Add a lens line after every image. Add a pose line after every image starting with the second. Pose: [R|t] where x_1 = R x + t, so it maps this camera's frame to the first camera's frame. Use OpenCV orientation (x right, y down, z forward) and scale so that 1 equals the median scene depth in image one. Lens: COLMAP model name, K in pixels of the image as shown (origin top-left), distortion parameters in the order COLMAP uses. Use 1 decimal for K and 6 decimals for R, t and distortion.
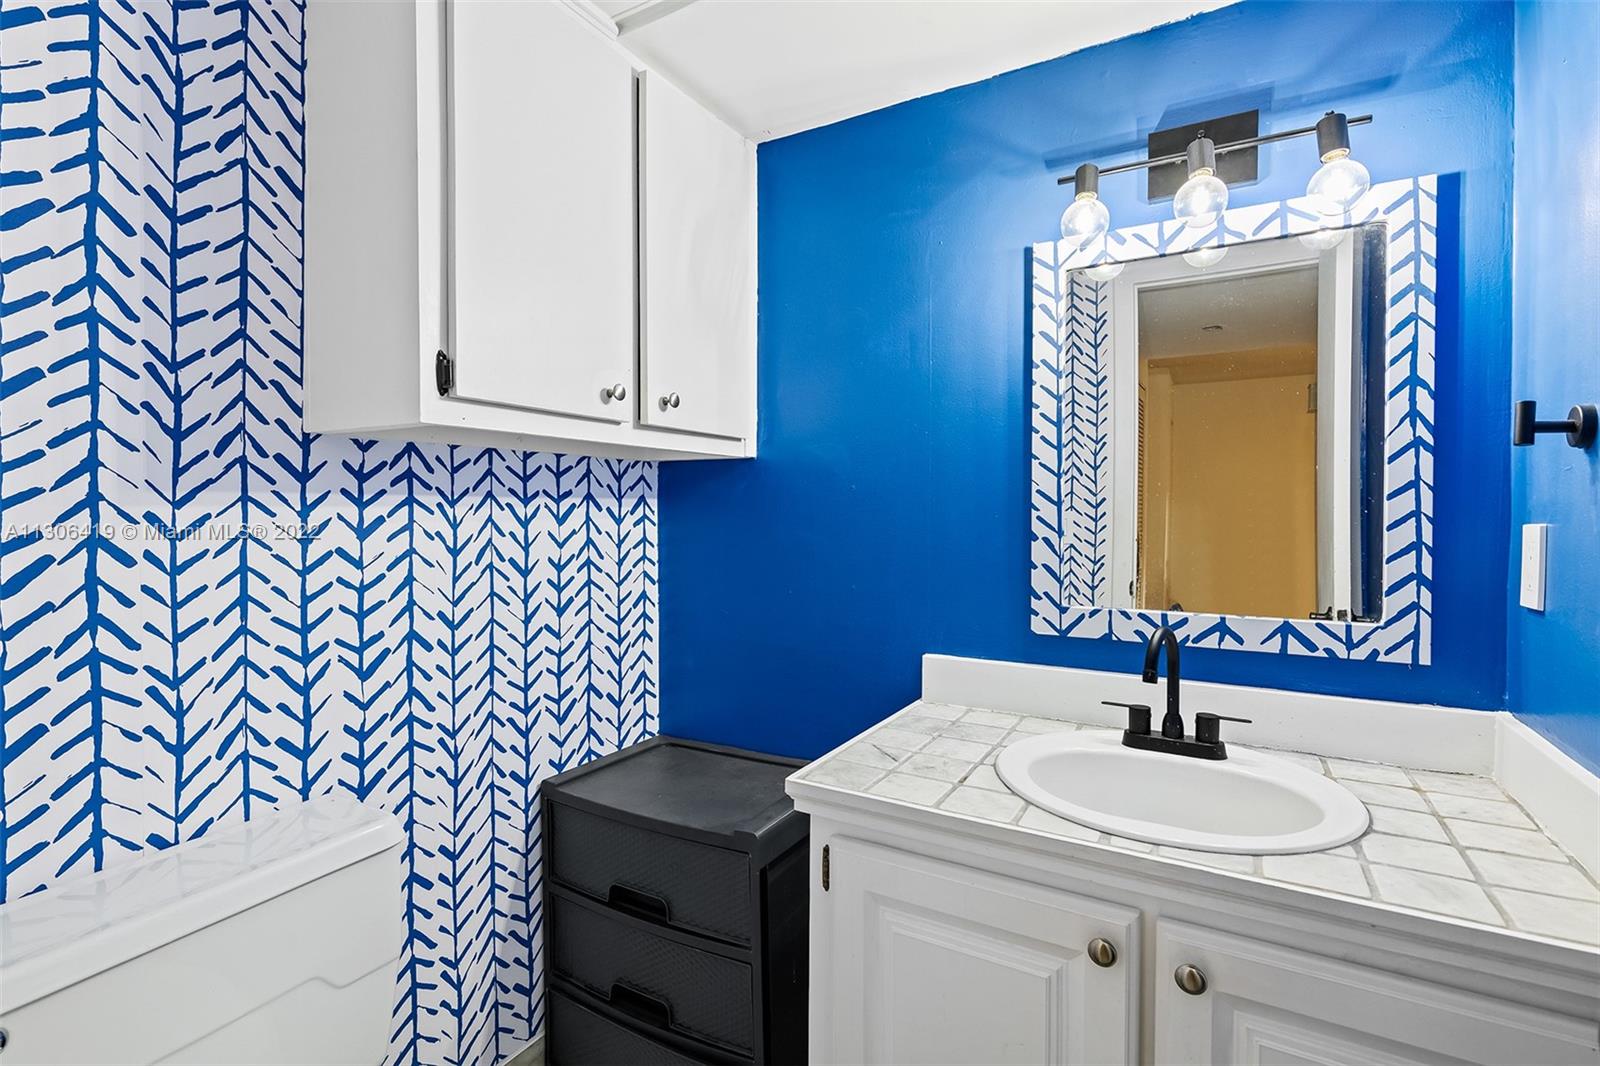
lens RADIAL K [[737.4, 0, 802.7], [0, 737.4, 515.9], [0, 0, 1]] dist [-0.001298, -0.000218]
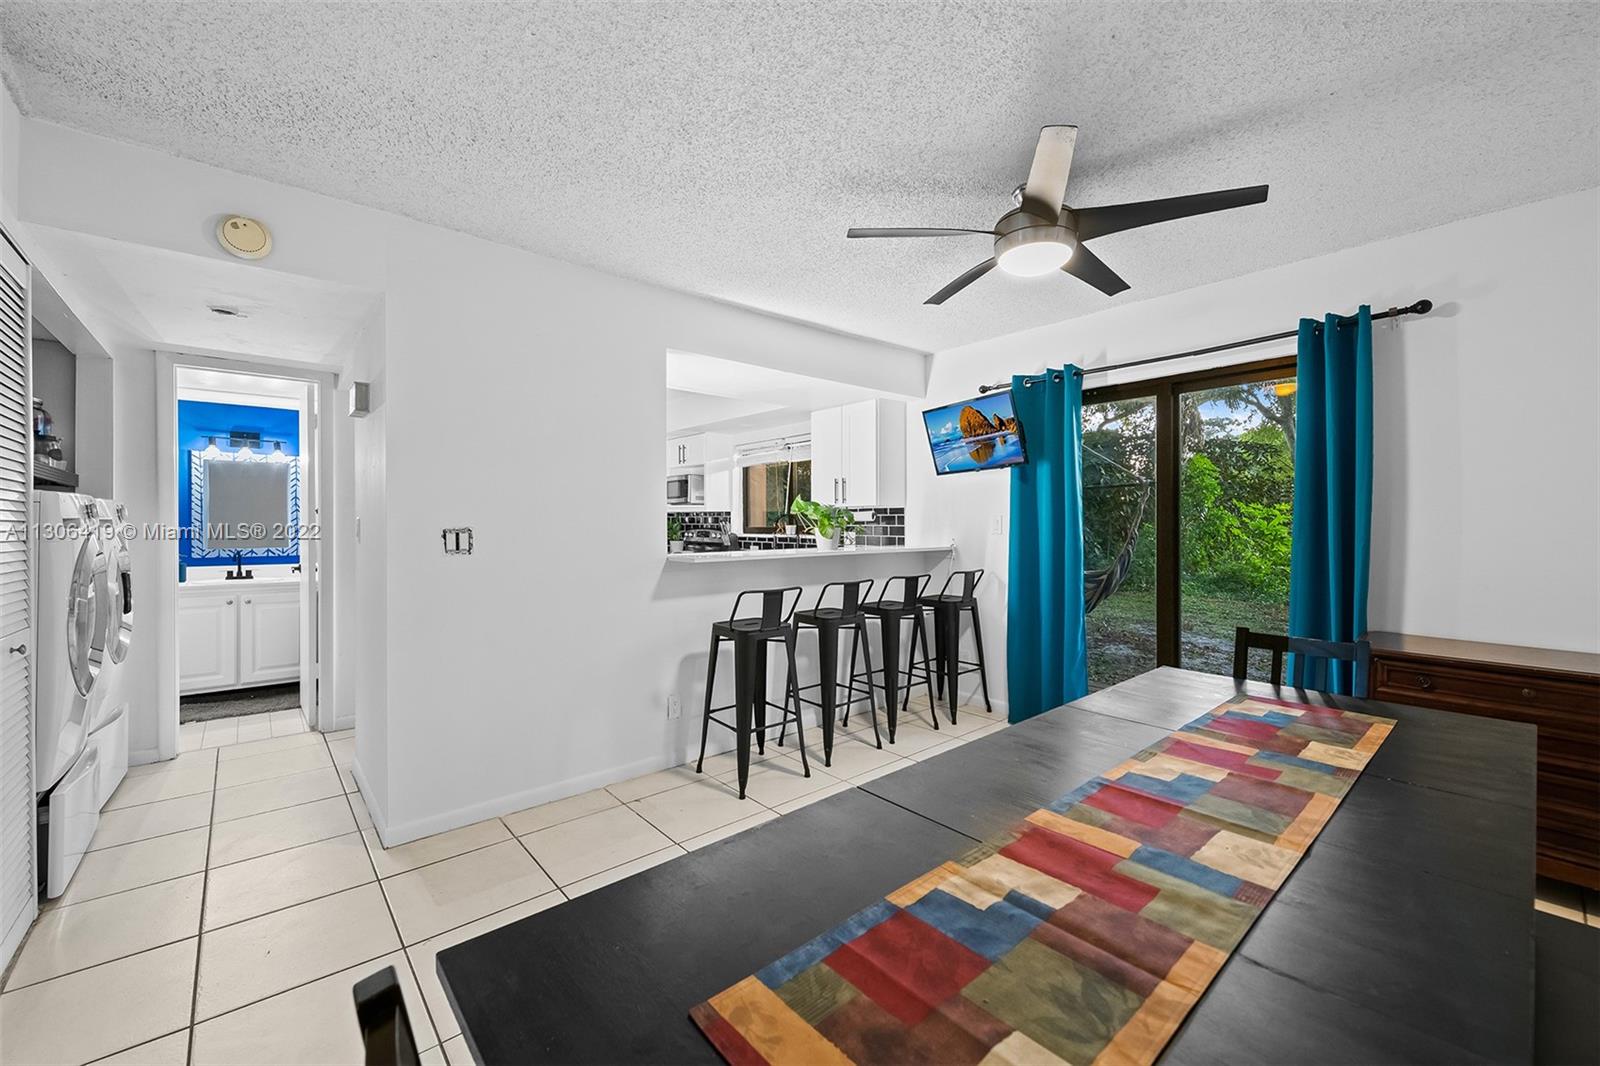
lens RADIAL K [[644.0, 0, 800.0], [0, 644.0, 533.0], [0, 0, 1]] dist [-0.002215, -0.000175]
pose [[0.330830, -0.012120, 0.943613, -1.822668], [0.002176, 0.999925, 0.012080, 0.007779], [-0.943688, -0.001943, 0.330832, -3.106903]]
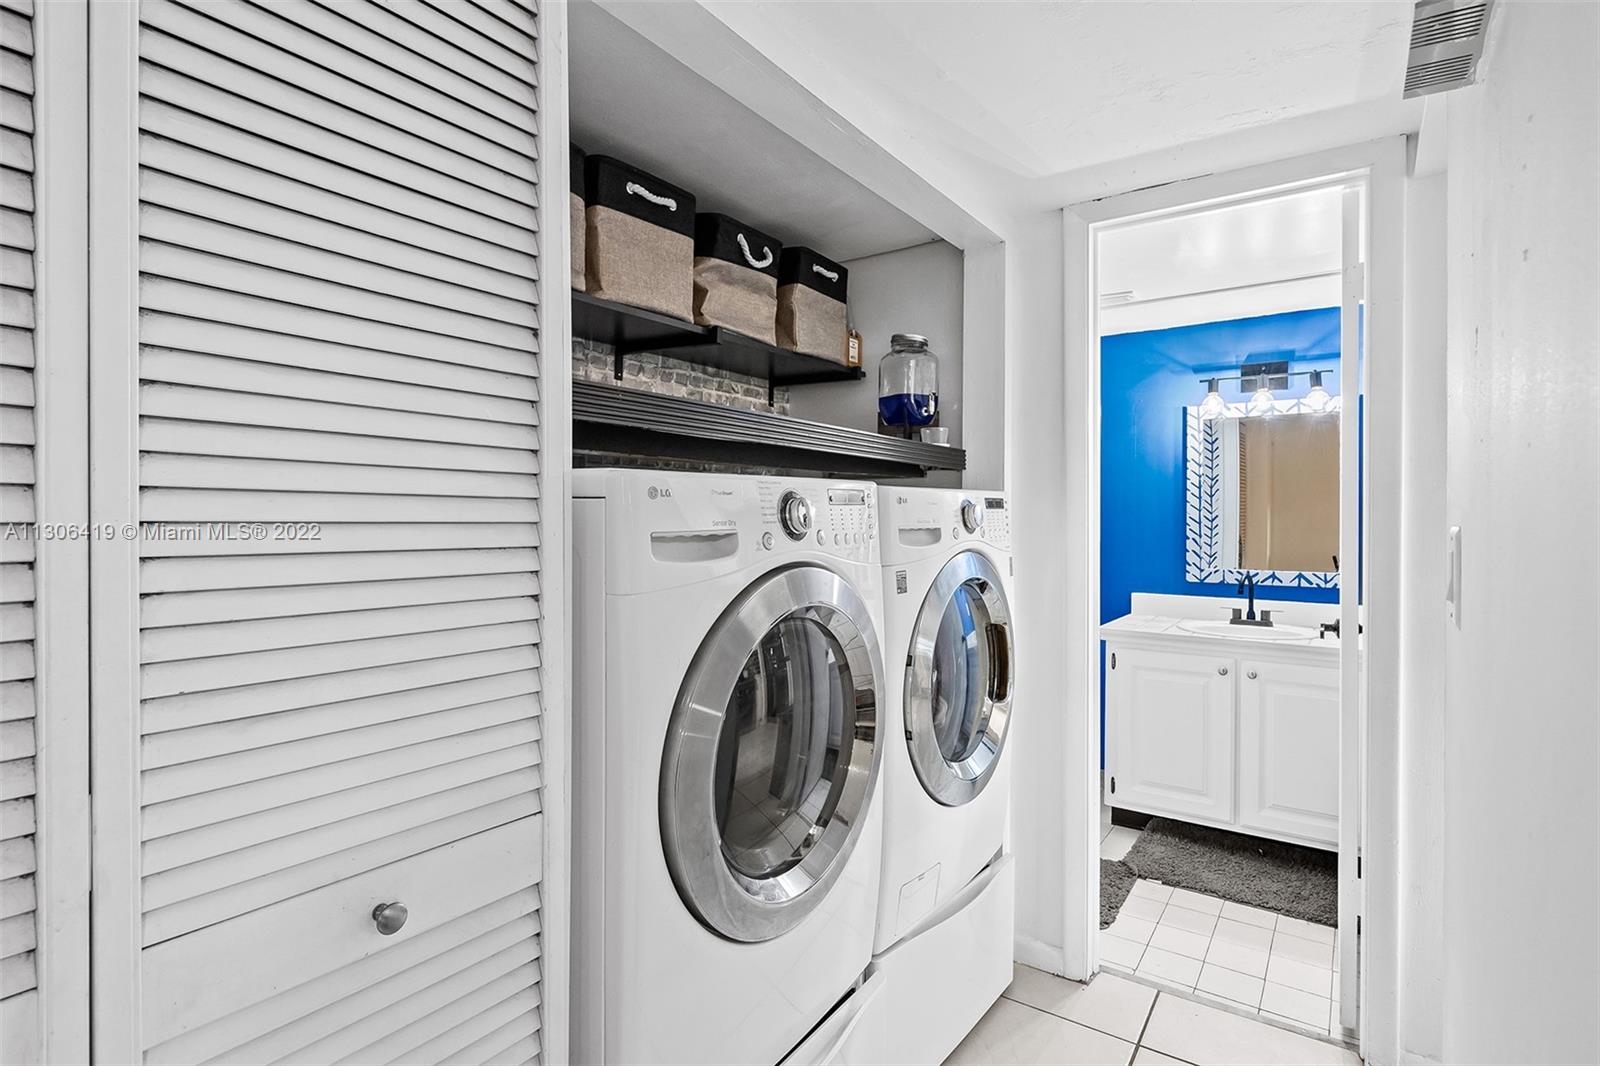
lens RADIAL K [[804.6, 0, 793.7], [0, 804.6, 516.9], [0, 0, 1]] dist [-0.001263, -0.000394]
pose [[0.996304, 0.001064, -0.085896, -0.717289], [-0.001355, 0.999994, -0.003321, -0.026827], [0.085892, 0.003425, 0.996299, -1.645573]]
